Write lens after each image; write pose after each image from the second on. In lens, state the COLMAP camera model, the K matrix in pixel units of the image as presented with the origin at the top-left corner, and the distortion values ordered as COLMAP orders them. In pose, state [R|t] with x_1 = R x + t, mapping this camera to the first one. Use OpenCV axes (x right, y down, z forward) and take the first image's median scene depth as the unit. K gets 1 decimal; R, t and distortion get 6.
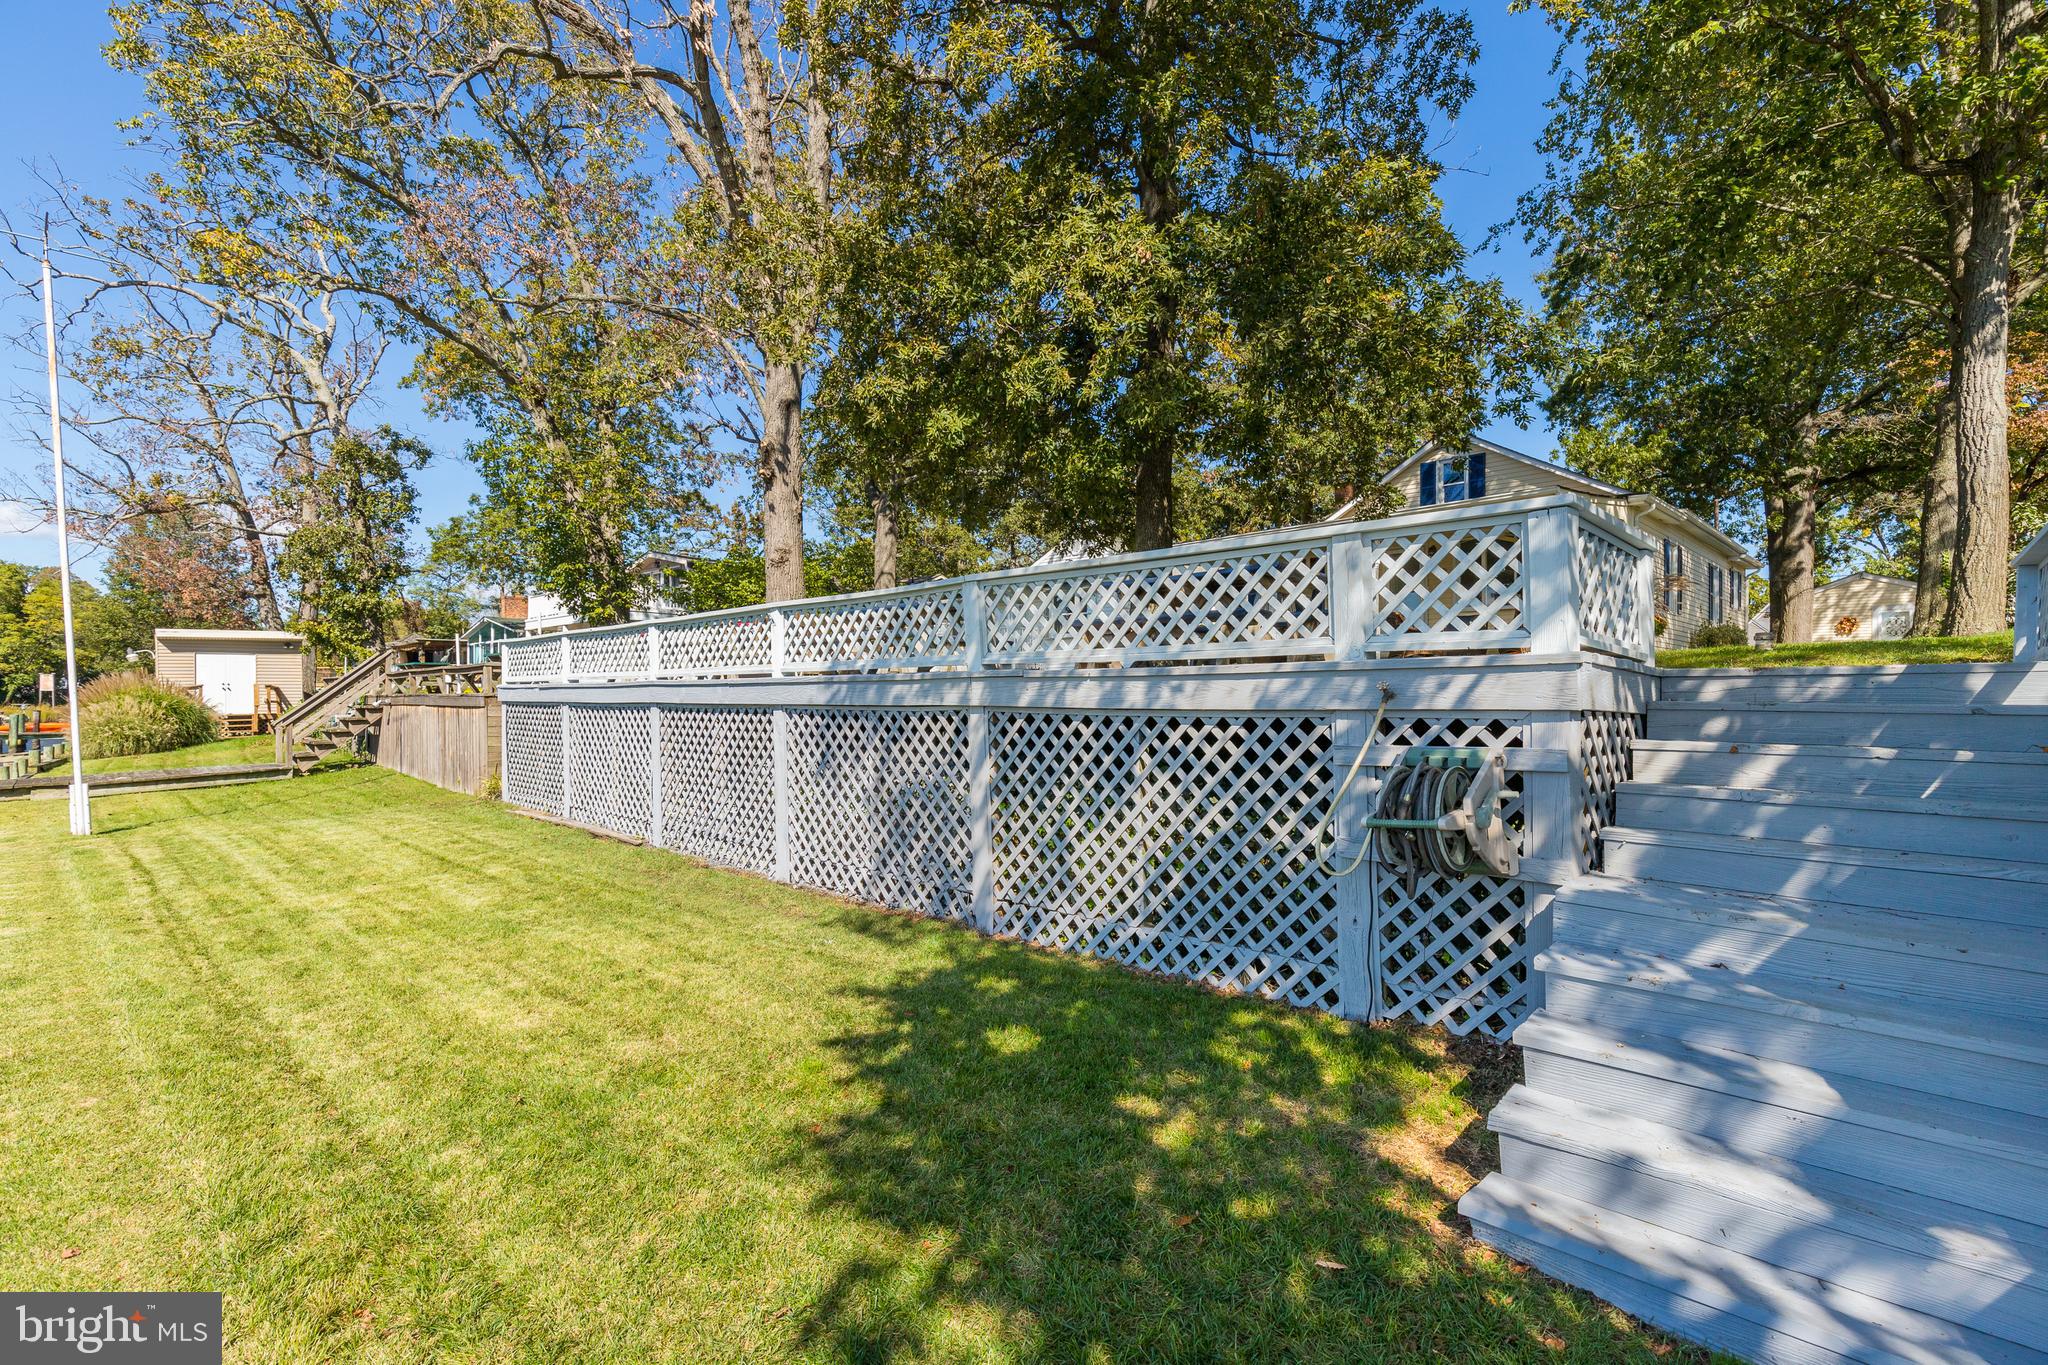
lens RADIAL K [[926.7, 0, 1024.0], [0, 926.7, 682.5], [0, 0, 1]] dist [0.018717, -0.000232]
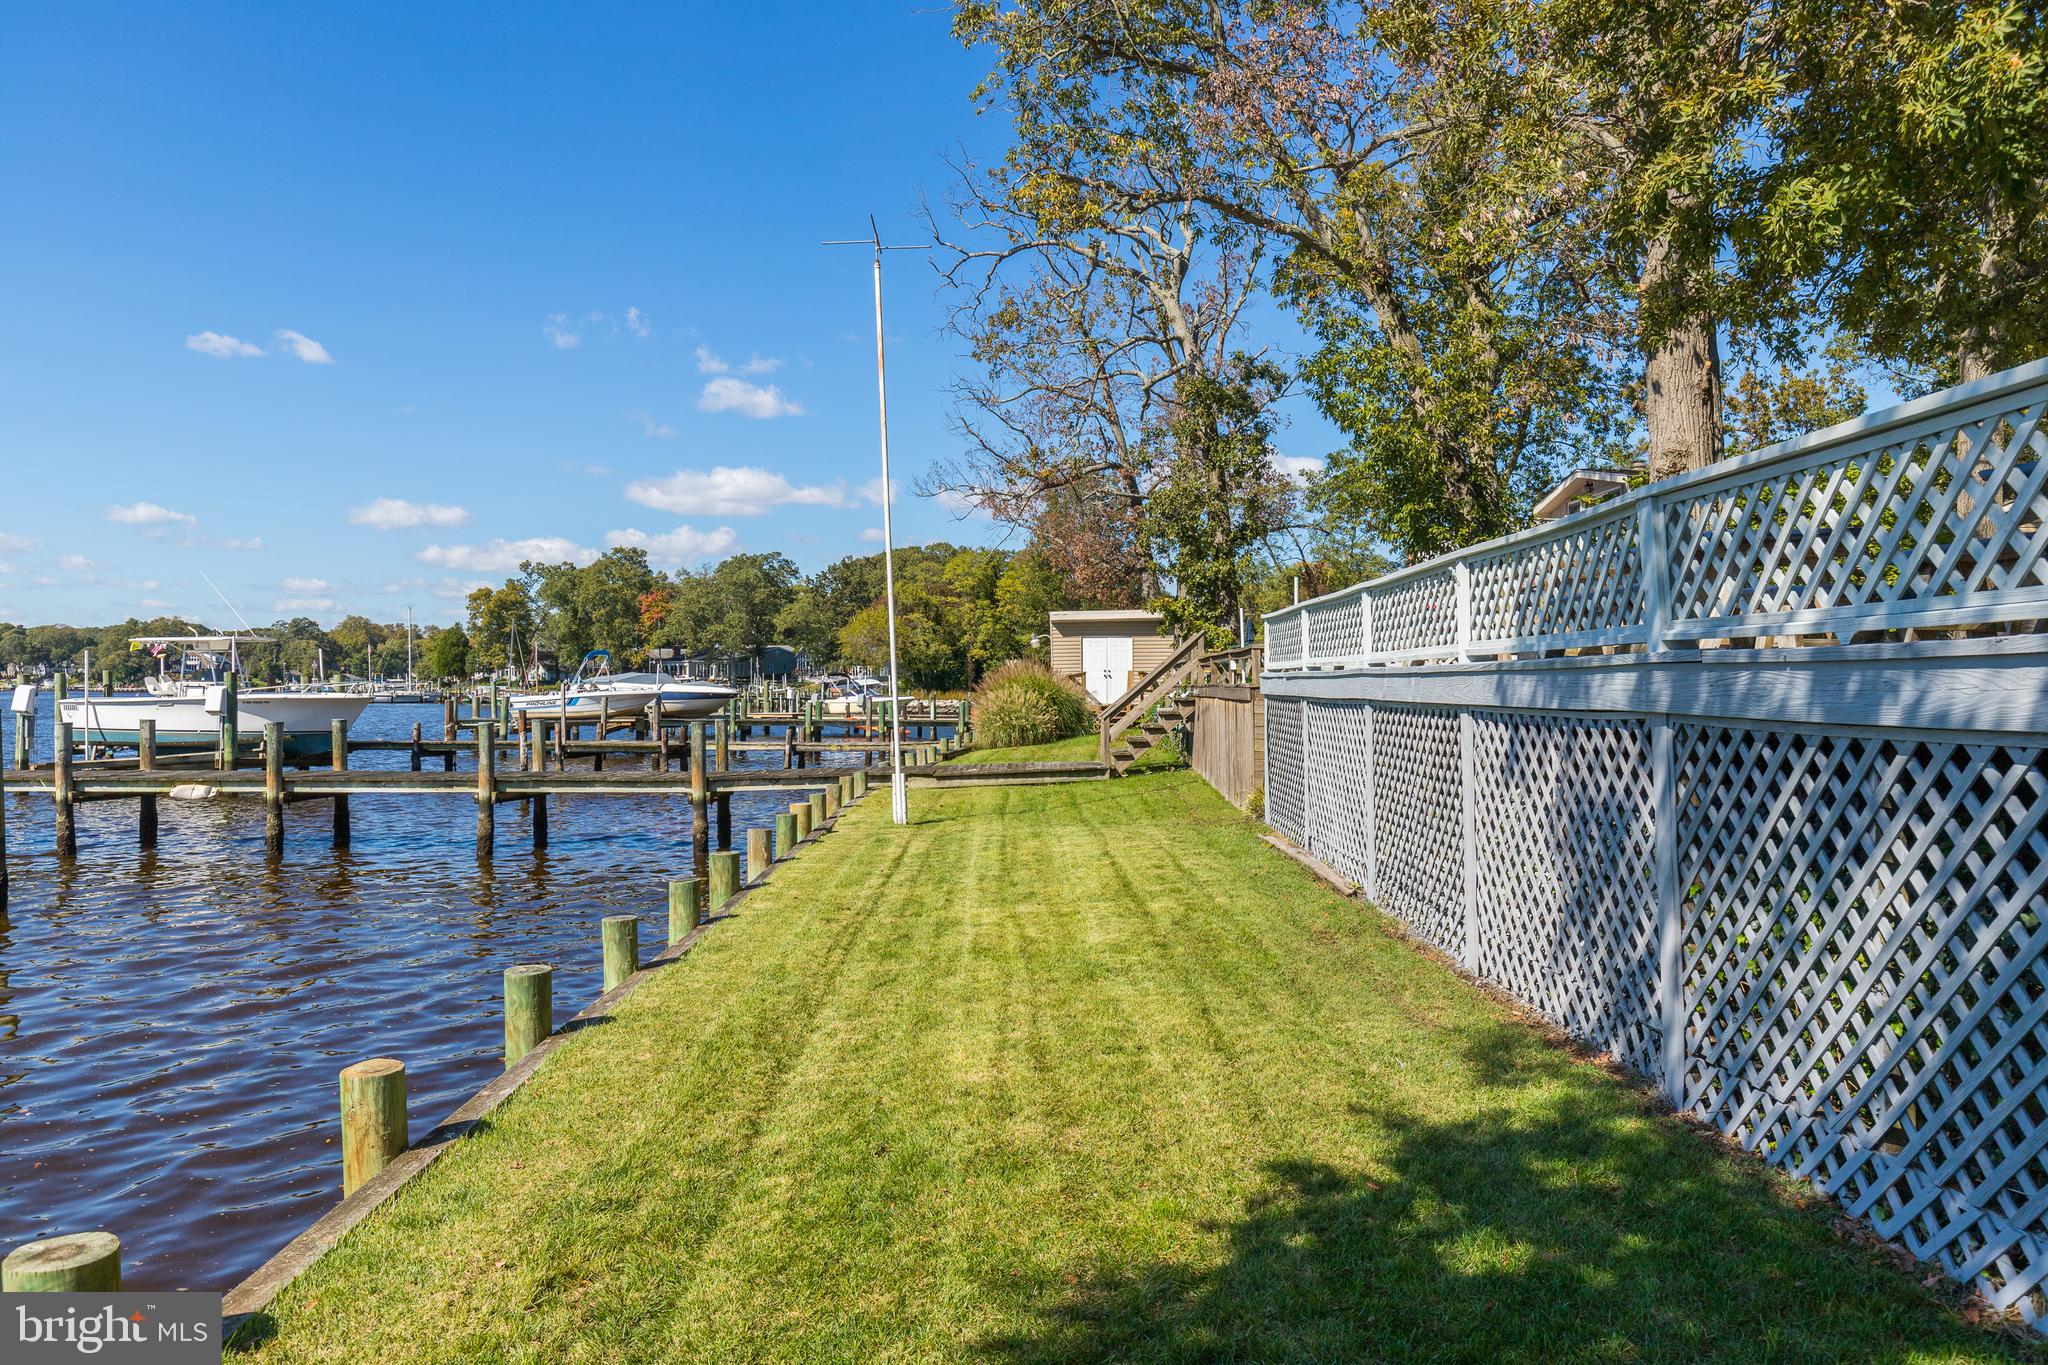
lens RADIAL K [[1400.6, 0, 1040.1], [0, 1400.6, 679.8], [0, 0, 1]] dist [0.003475, 0.003212]
pose [[0.700572, 0.001079, -0.713581, 0.079588], [0.006571, 0.999947, 0.007963, -0.001126], [0.713552, -0.010267, 0.700527, 0.029139]]
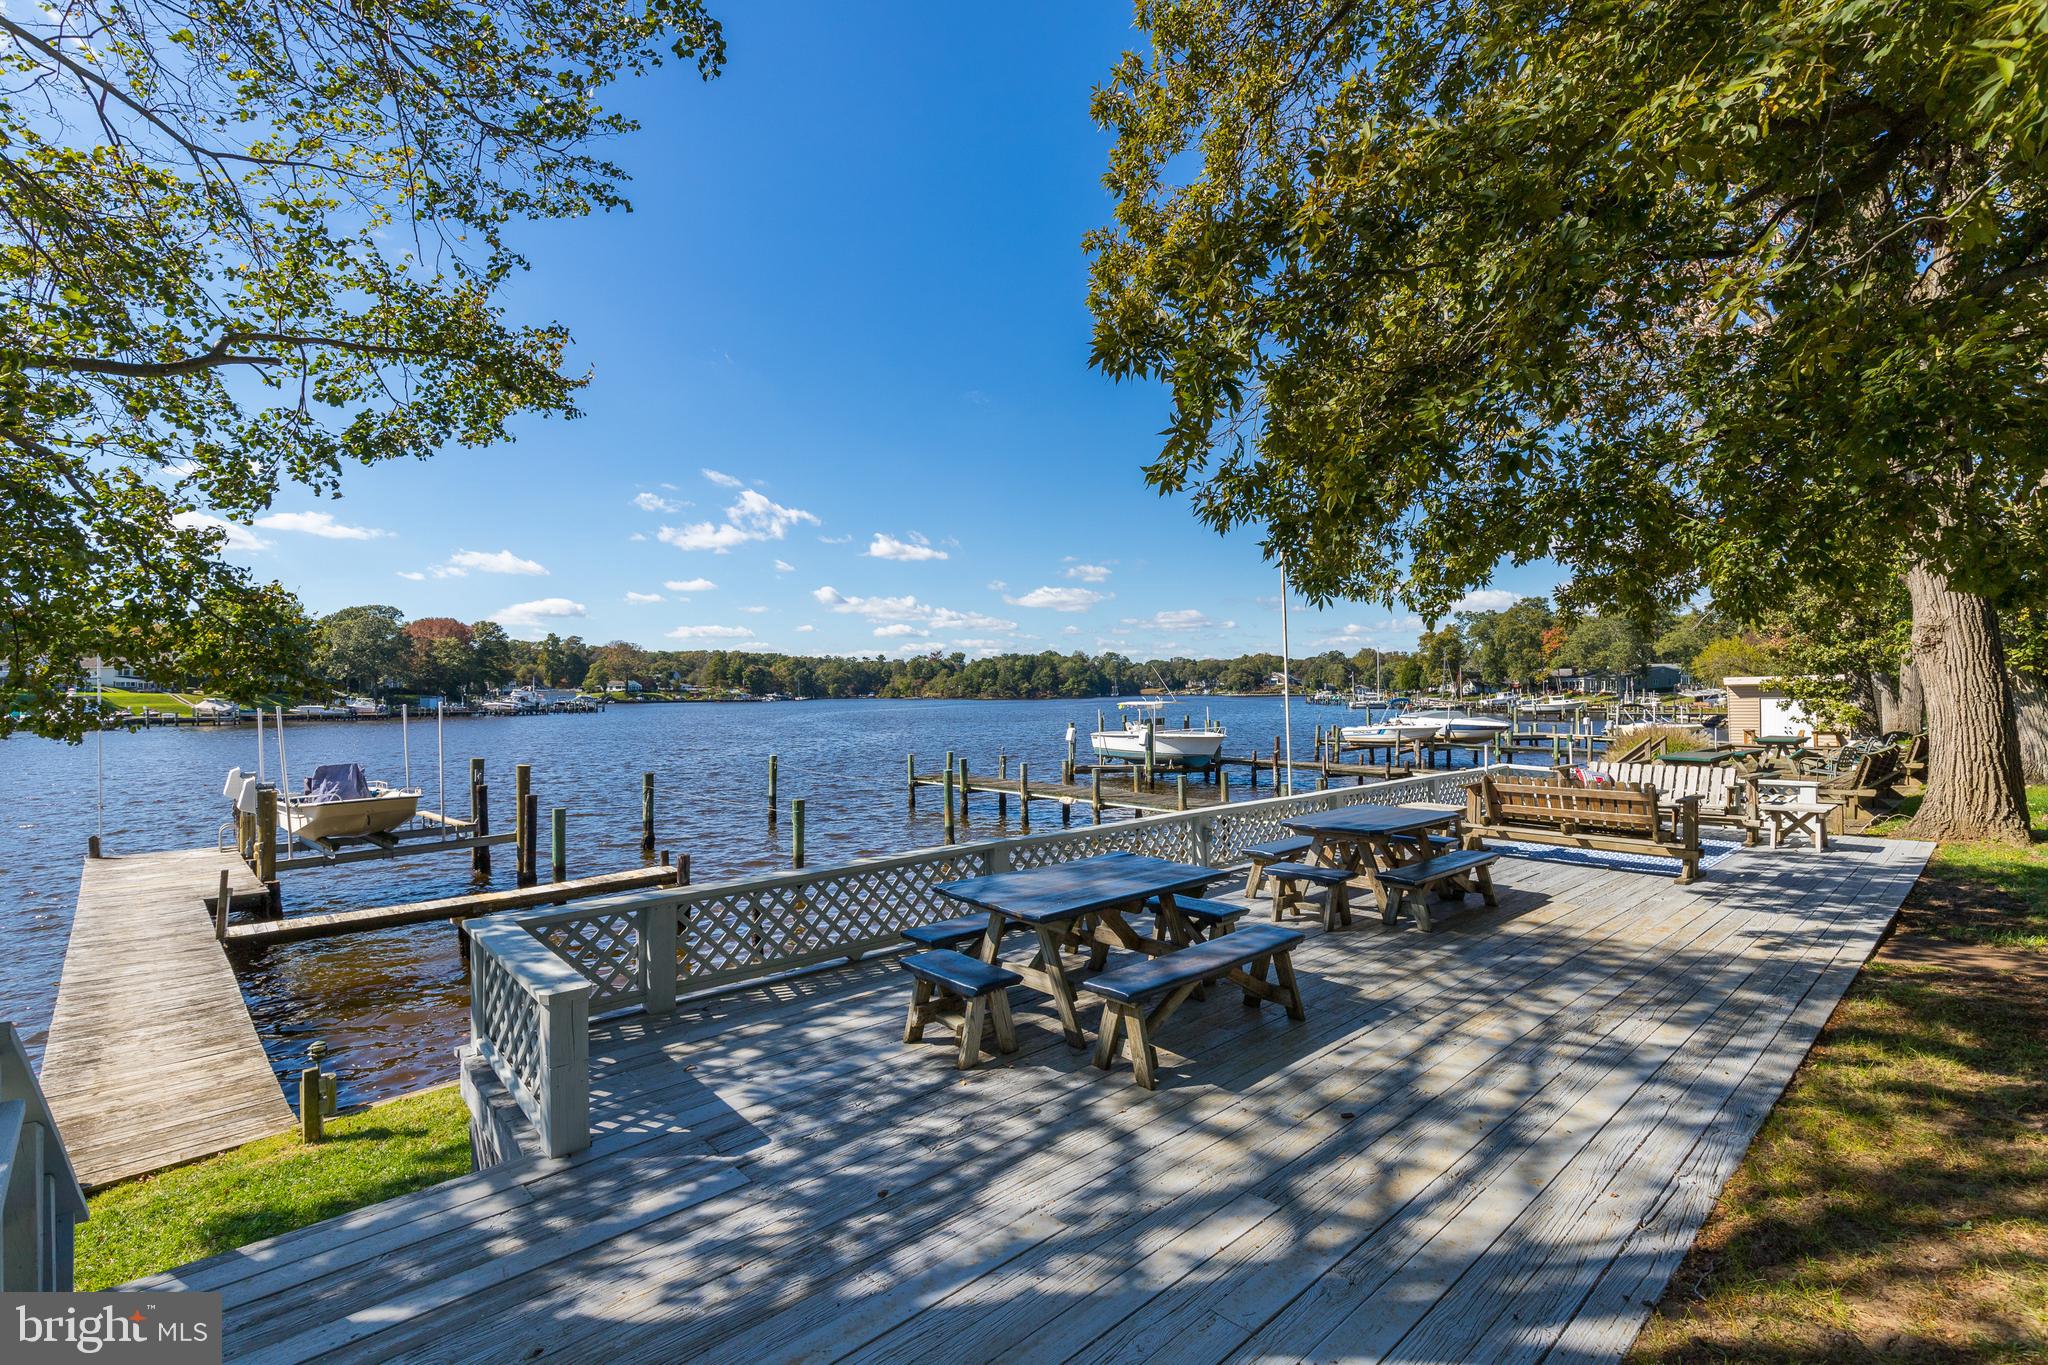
lens RADIAL K [[930.5, 0, 1028.9], [0, 930.5, 689.7], [0, 0, 1]] dist [0.013871, -0.000205]
pose [[-0.038699, 0.003867, -0.999243, 0.299393], [0.017508, 0.999842, 0.003191, -0.081584], [0.999098, -0.017372, -0.038760, 0.290442]]
